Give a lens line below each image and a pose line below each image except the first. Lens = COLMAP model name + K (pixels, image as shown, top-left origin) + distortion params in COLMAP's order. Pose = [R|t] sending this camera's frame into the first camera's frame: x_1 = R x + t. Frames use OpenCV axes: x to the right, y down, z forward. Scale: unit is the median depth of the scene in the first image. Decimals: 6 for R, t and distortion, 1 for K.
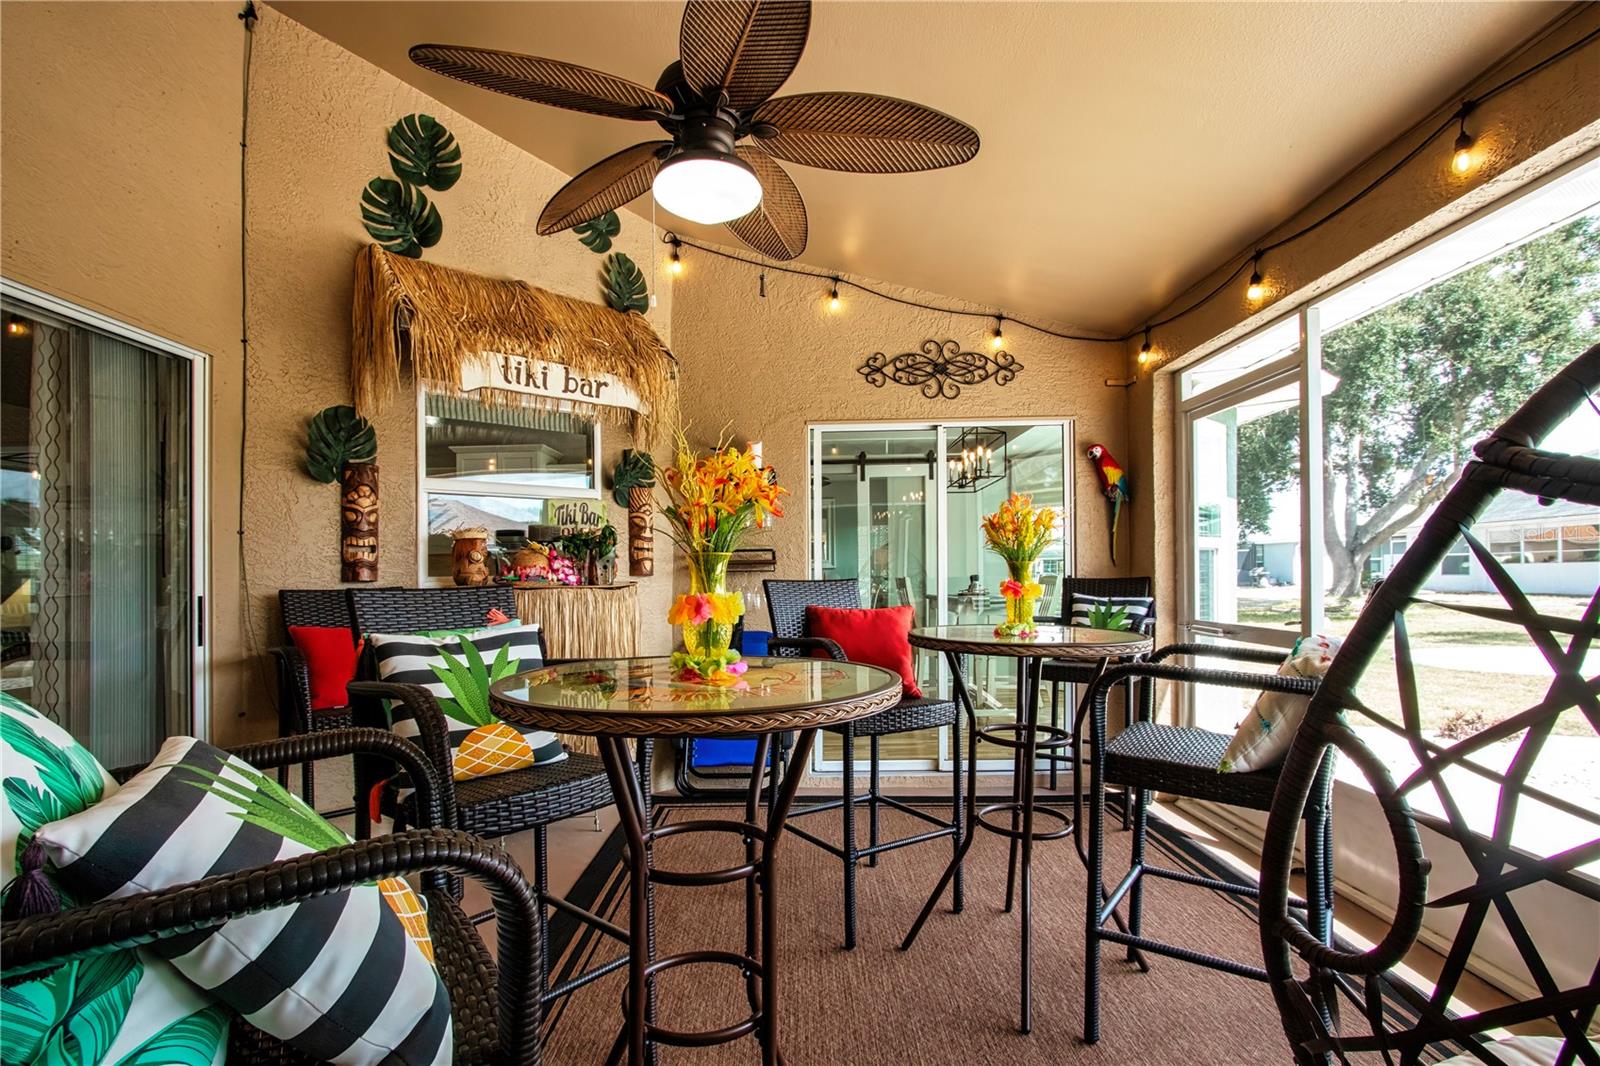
lens RADIAL K [[690.0, 0, 805.8], [0, 690.0, 628.7], [0, 0, 1]] dist [0.001115, -0.001279]
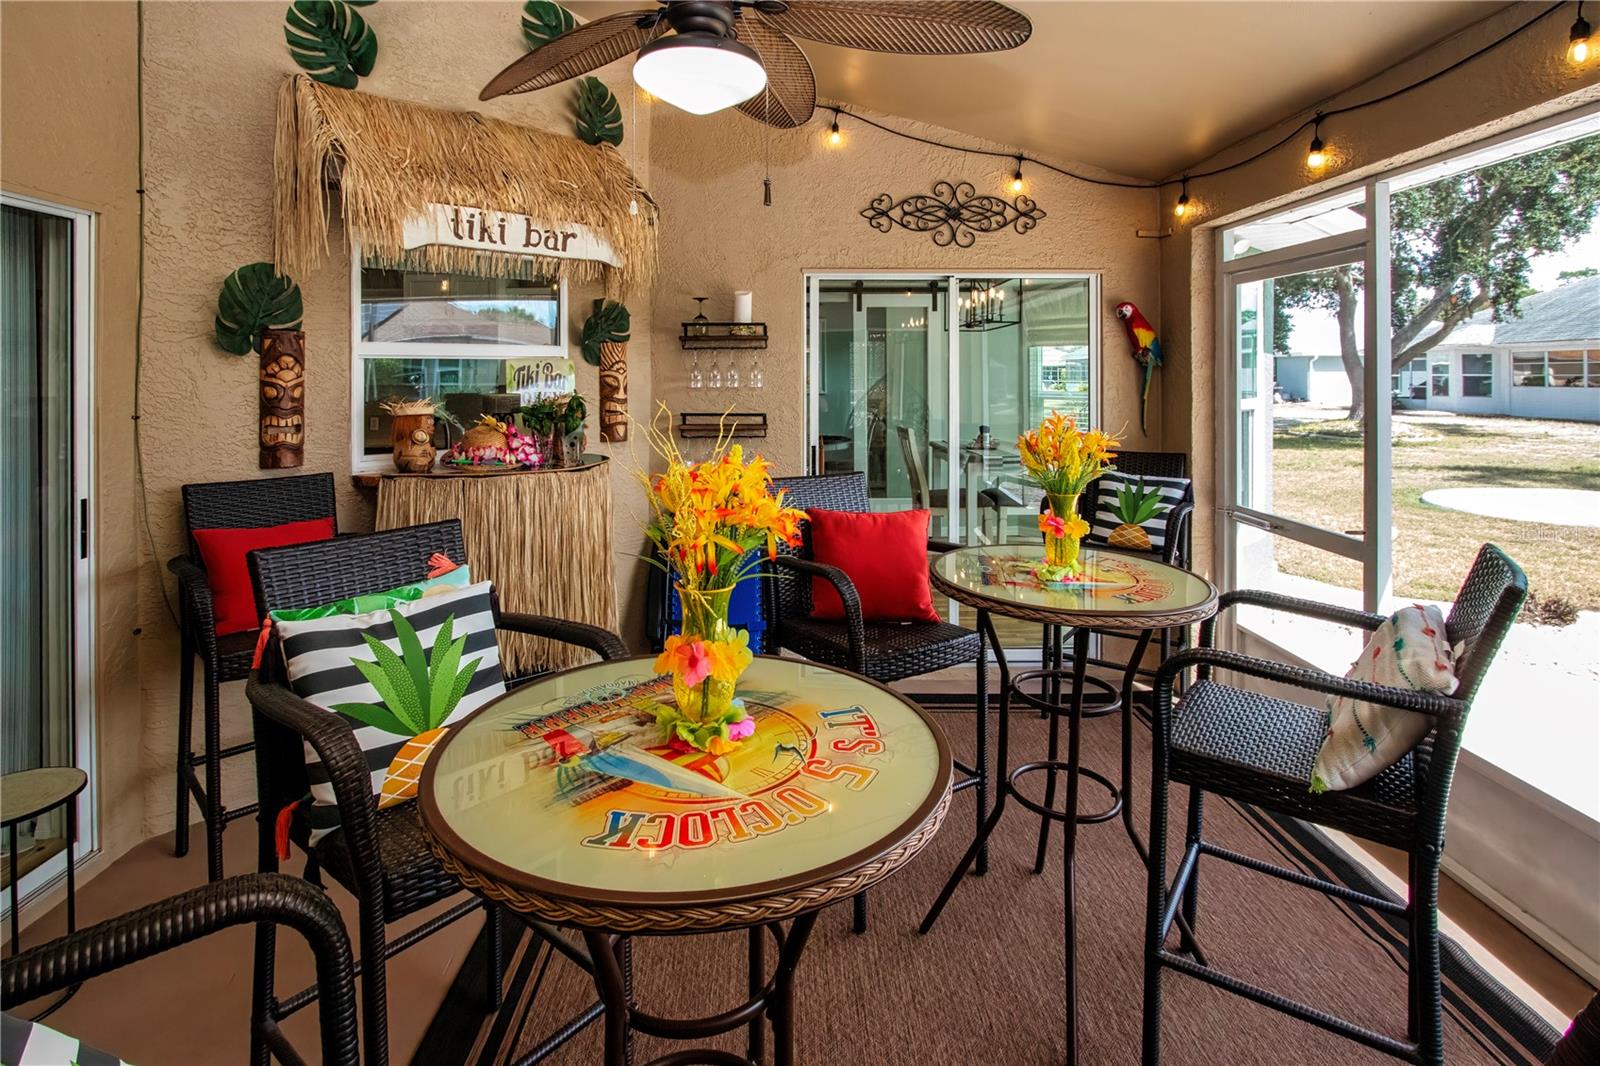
lens RADIAL K [[732.6, 0, 811.8], [0, 732.6, 417.3], [0, 0, 1]] dist [-0.001343, 0.000066]
pose [[0.999403, 0.004408, 0.034281, -0.021910], [-0.004429, 0.999990, 0.000548, -0.132333], [-0.034278, -0.000699, 0.999412, 0.071842]]
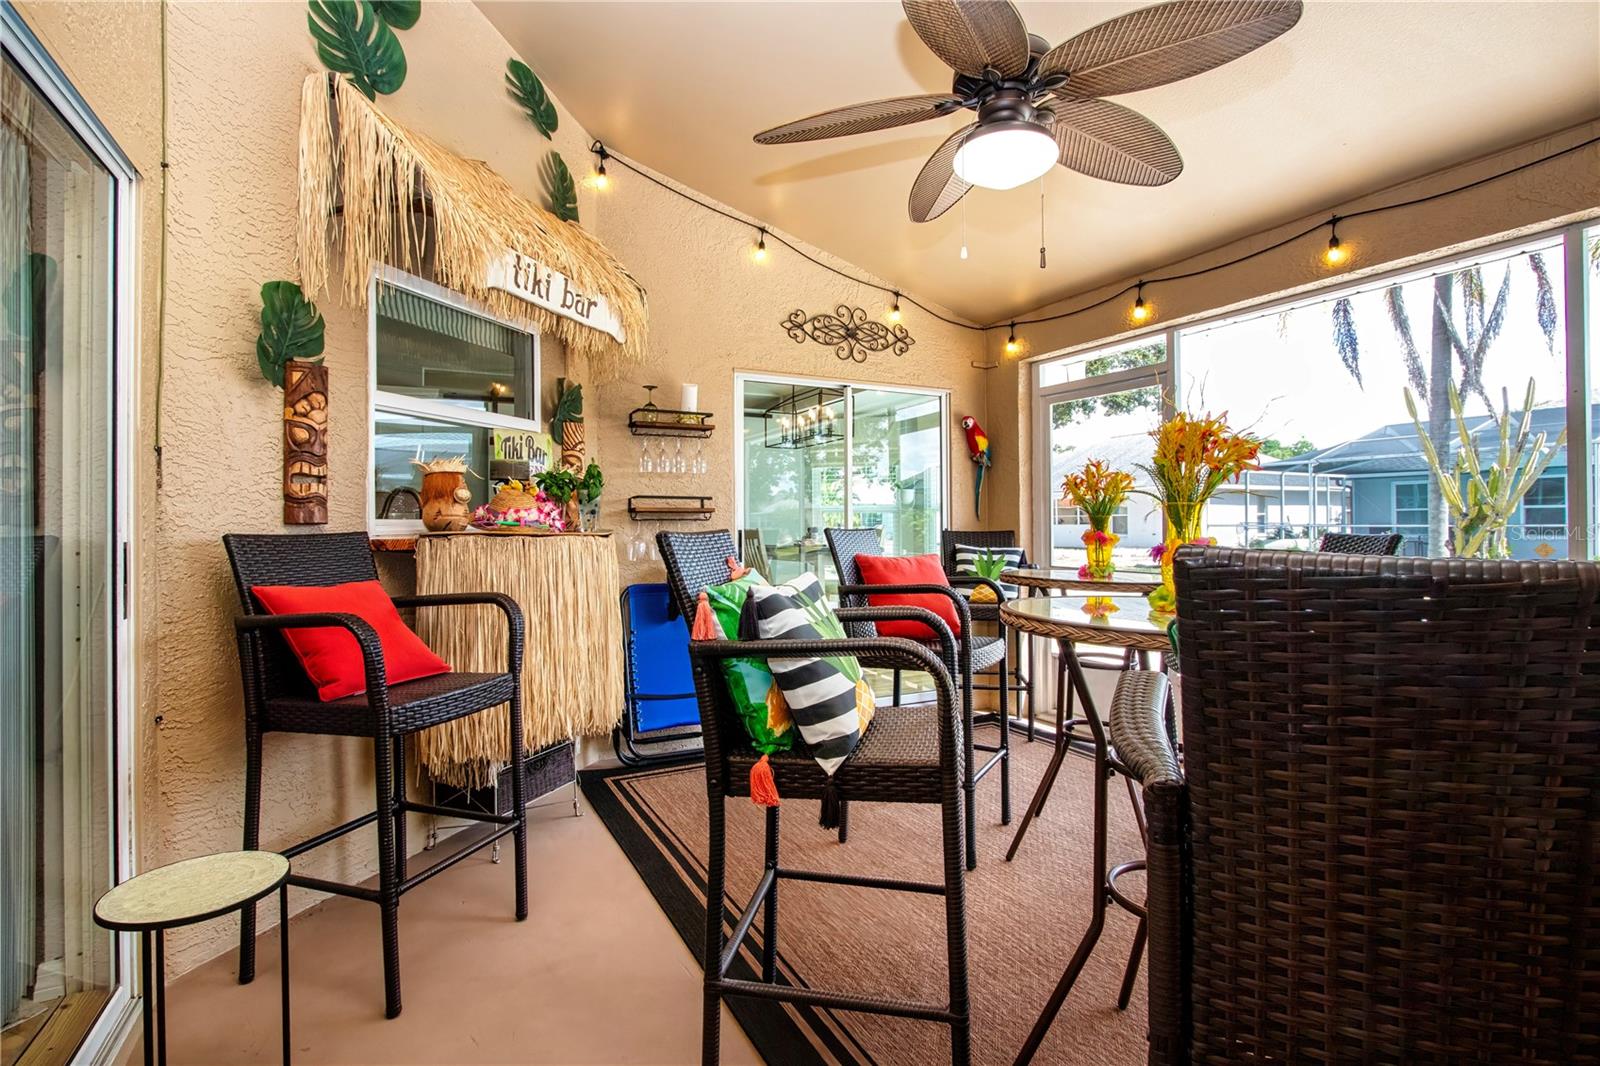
lens RADIAL K [[732.6, 0, 693.0], [0, 732.6, 577.0], [0, 0, 1]] dist [-0.001343, 0.000066]
pose [[0.895372, -0.016782, 0.445004, -0.620516], [0.023704, 0.999669, -0.009994, 0.005257], [-0.444689, 0.019497, 0.895473, 0.122667]]
